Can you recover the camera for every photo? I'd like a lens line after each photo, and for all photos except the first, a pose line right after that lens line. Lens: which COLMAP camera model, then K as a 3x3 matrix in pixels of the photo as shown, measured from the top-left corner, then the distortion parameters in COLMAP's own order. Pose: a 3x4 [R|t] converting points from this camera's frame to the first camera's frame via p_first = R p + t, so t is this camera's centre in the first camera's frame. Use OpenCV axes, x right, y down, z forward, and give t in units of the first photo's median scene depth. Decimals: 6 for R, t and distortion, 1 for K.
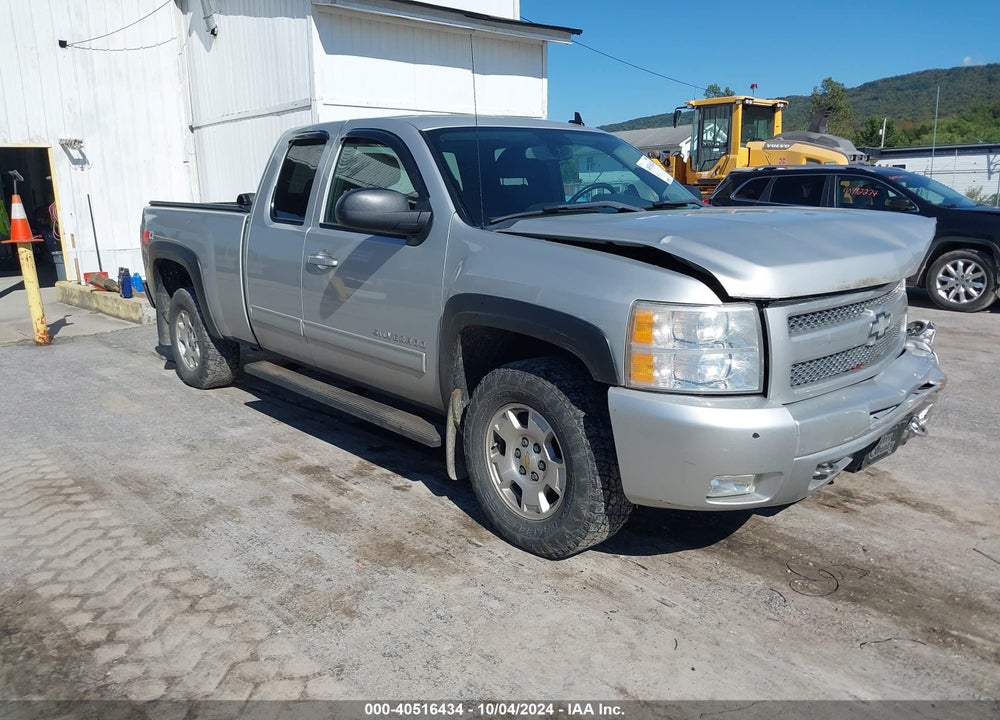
lens RADIAL K [[802.0, 0, 498.7], [0, 802.0, 359.7], [0, 0, 1]] dist [0.016012, -0.035163]
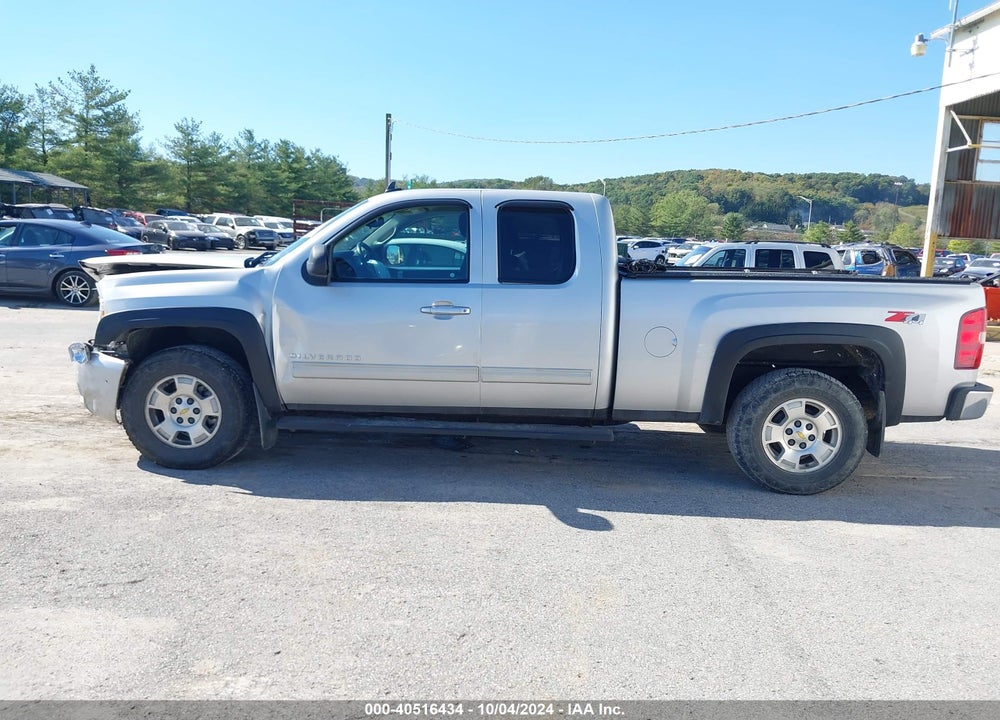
lens RADIAL K [[802.0, 0, 518.0], [0, 802.0, 367.9], [0, 0, 1]] dist [0.016012, -0.035163]
pose [[-0.674435, 0.107558, -0.730458, 0.926255], [-0.181077, 0.935022, 0.304870, -0.496527], [0.715785, 0.337884, -0.611135, 2.148500]]
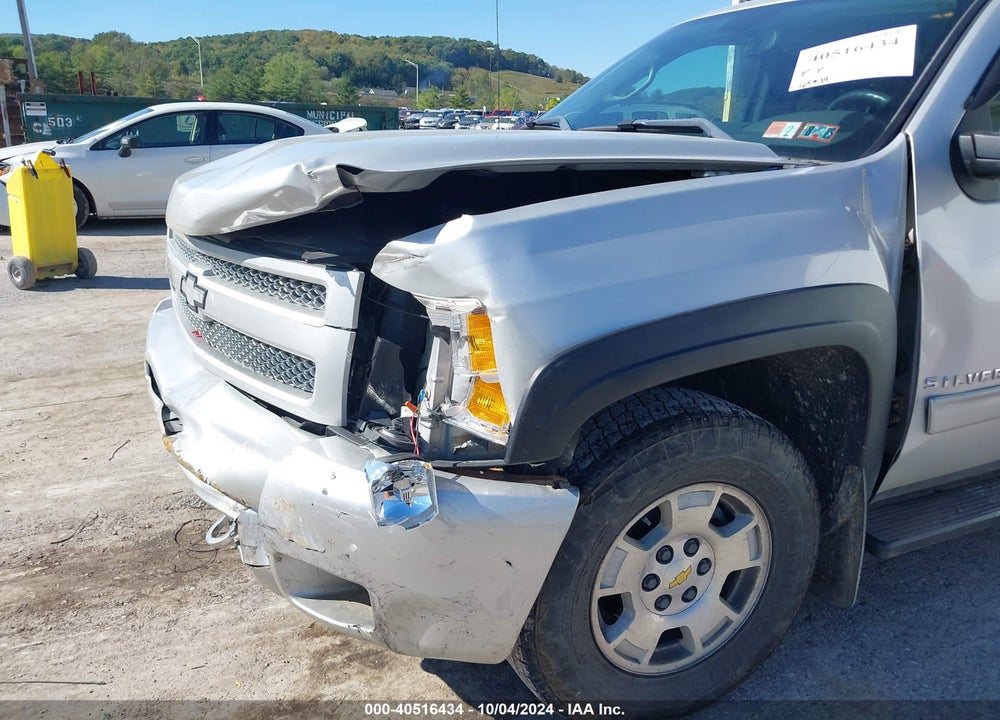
lens RADIAL K [[802.0, 0, 497.2], [0, 802.0, 364.6], [0, 0, 1]] dist [0.016012, -0.035163]
pose [[-0.267361, 0.291515, -0.918443, 0.778064], [-0.217806, 0.910190, 0.352299, -0.210272], [0.938658, 0.294234, -0.179856, 1.020815]]
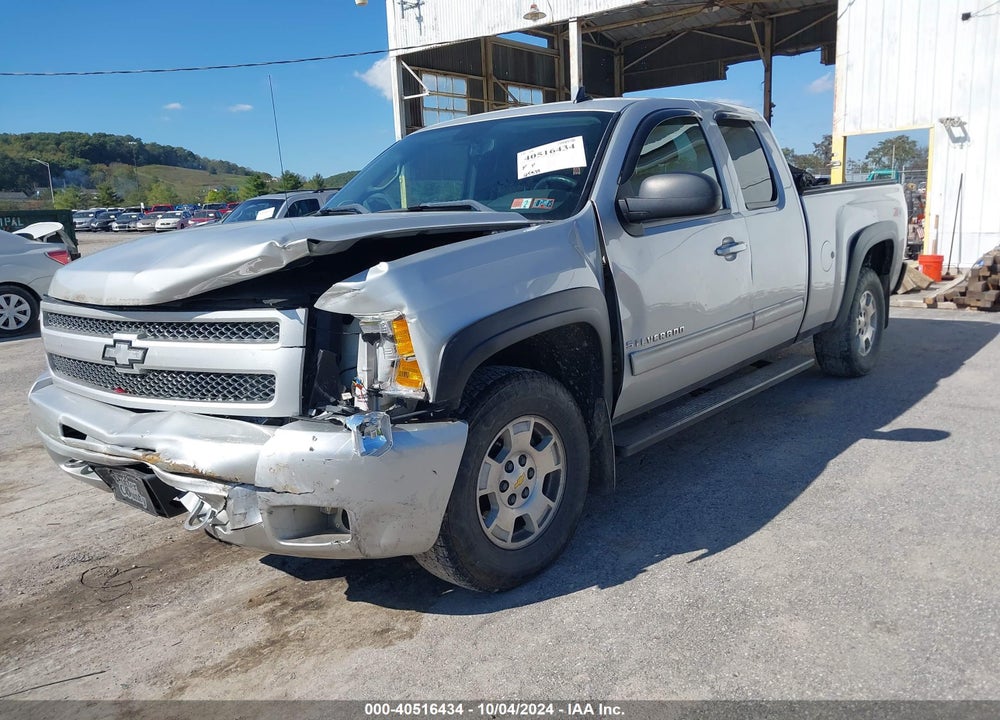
lens RADIAL K [[802.0, 0, 516.8], [0, 802.0, 360.7], [0, 0, 1]] dist [0.016012, -0.035163]
pose [[0.155374, 0.204213, -0.966517, 1.027445], [-0.167629, 0.969661, 0.177929, -0.195312], [0.973529, 0.134371, 0.184892, 0.926530]]
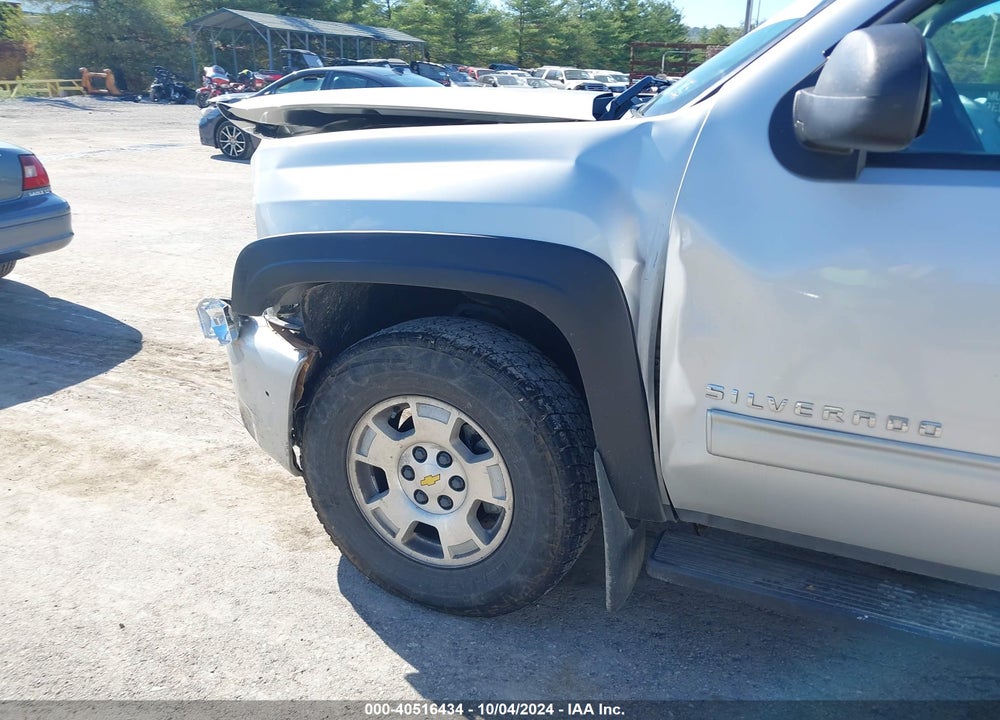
lens RADIAL K [[802.0, 0, 519.7], [0, 802.0, 353.8], [0, 0, 1]] dist [0.016012, -0.035163]
pose [[-0.902768, 0.132041, -0.409359, 0.530895], [-0.098573, 0.862875, 0.495711, -0.295052], [0.418680, 0.487864, -0.765961, 1.436203]]
